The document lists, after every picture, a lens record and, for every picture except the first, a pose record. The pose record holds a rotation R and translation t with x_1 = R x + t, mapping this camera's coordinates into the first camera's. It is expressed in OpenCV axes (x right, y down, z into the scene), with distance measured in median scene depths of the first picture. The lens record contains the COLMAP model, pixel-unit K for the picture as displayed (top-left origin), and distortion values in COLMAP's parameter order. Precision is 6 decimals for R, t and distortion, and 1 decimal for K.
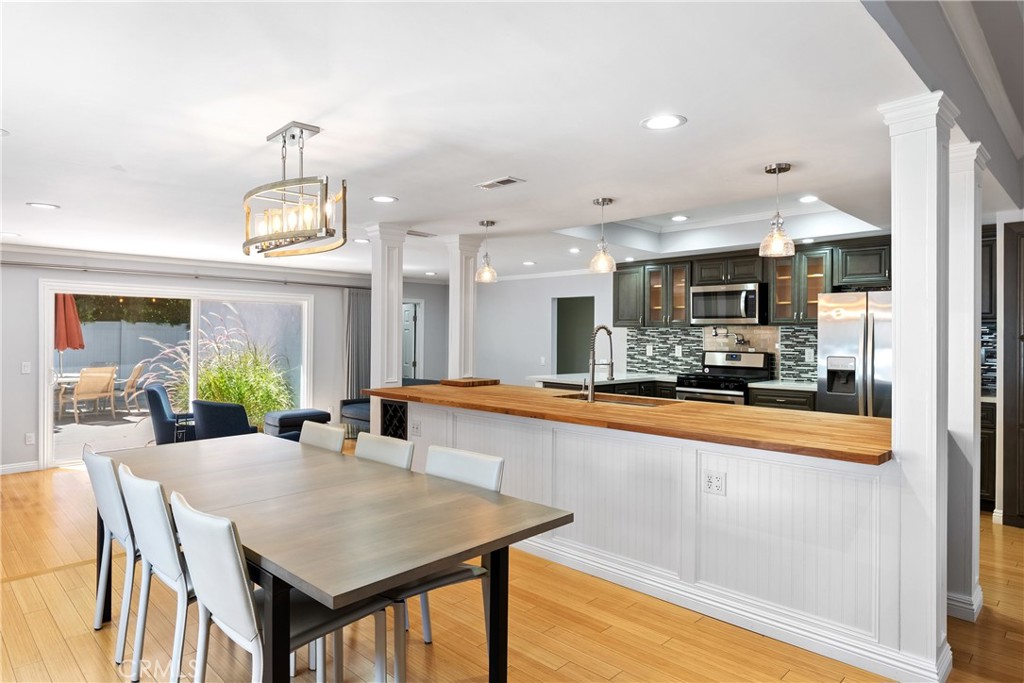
lens RADIAL K [[620.1, 0, 519.5], [0, 620.1, 342.3], [0, 0, 1]] dist [0.003136, 0.000431]
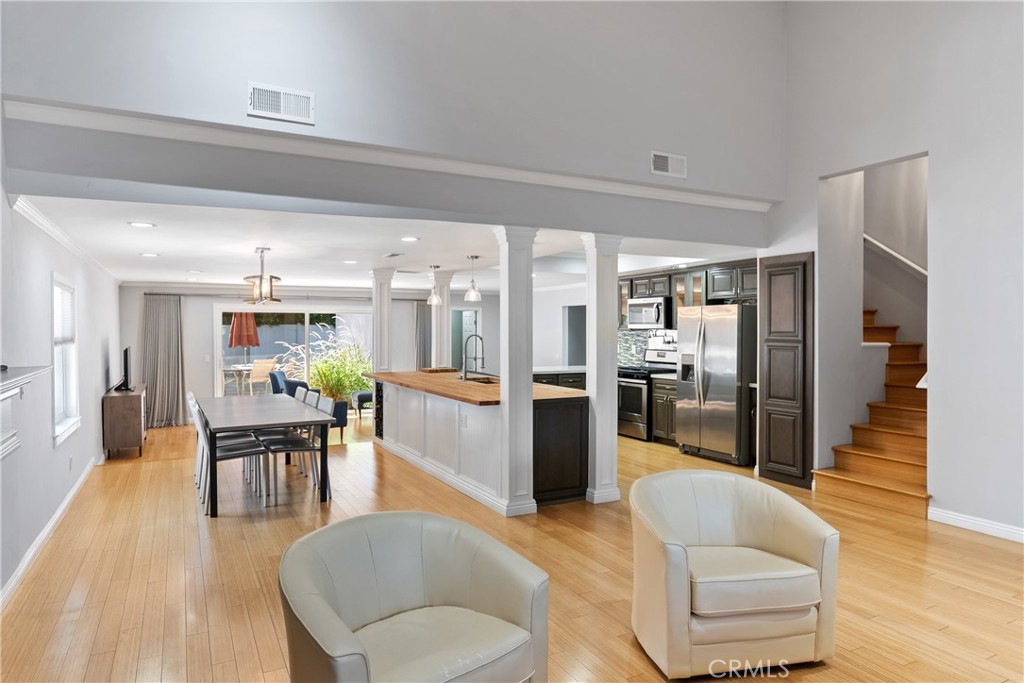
lens RADIAL K [[665.9, 0, 517.4], [0, 665.9, 344.2], [0, 0, 1]] dist [0.016574, -0.002099]
pose [[0.950887, 0.000533, -0.309537, 0.449800], [0.002520, 0.999952, 0.009464, -0.009682], [0.309527, -0.009779, 0.950840, -0.354367]]
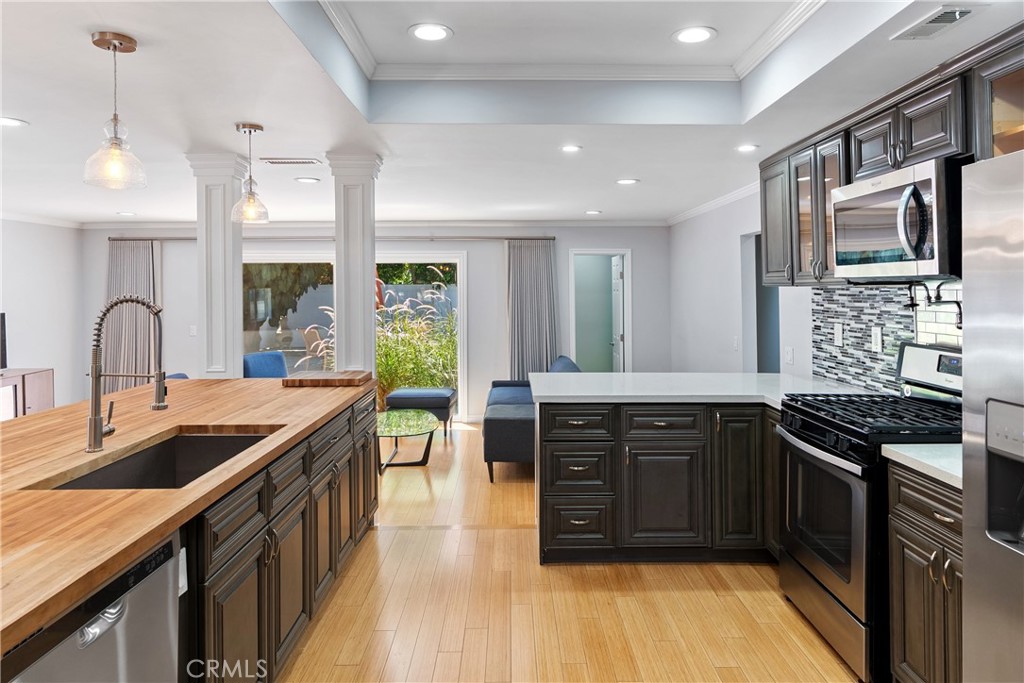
lens RADIAL K [[665.9, 0, 516.3], [0, 665.9, 291.3], [0, 0, 1]] dist [0.016574, -0.002099]
pose [[0.700681, -0.007654, -0.713434, 0.415736], [0.000154, 0.999944, -0.010576, -0.014729], [0.713475, 0.007300, 0.700643, 0.487137]]
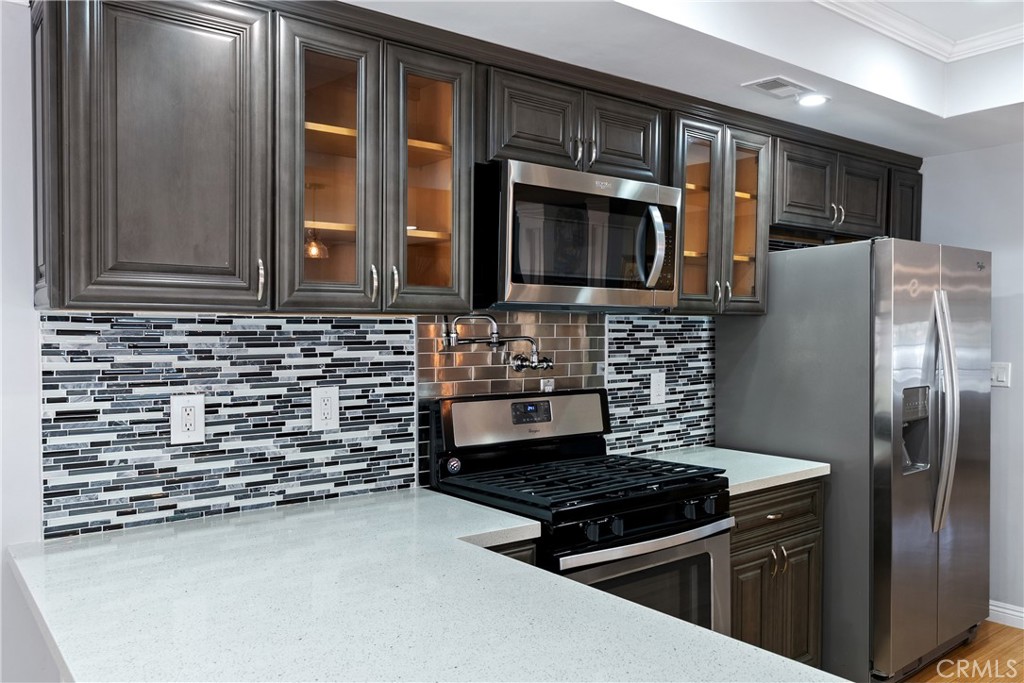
lens RADIAL K [[779.2, 0, 517.5], [0, 779.2, 348.0], [0, 0, 1]] dist [0.007581, -0.009114]
pose [[0.150739, -0.035500, 0.987936, -0.045621], [0.010634, 0.999355, 0.034288, -0.020648], [-0.988516, 0.005337, 0.151020, 0.874369]]
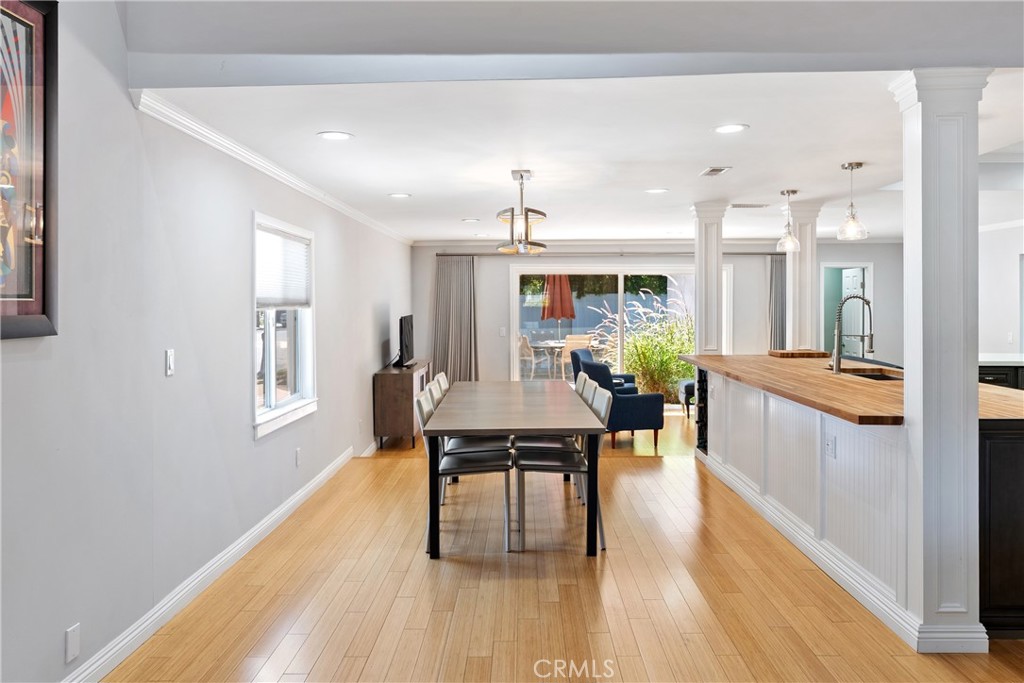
lens RADIAL K [[779.2, 0, 503.5], [0, 779.2, 305.6], [0, 0, 1]] dist [0.007581, -0.009114]
pose [[0.685961, -0.006402, -0.727610, 0.369601], [-0.001624, 0.999945, -0.010330, 0.001824], [0.727636, 0.008267, 0.685913, -0.127681]]
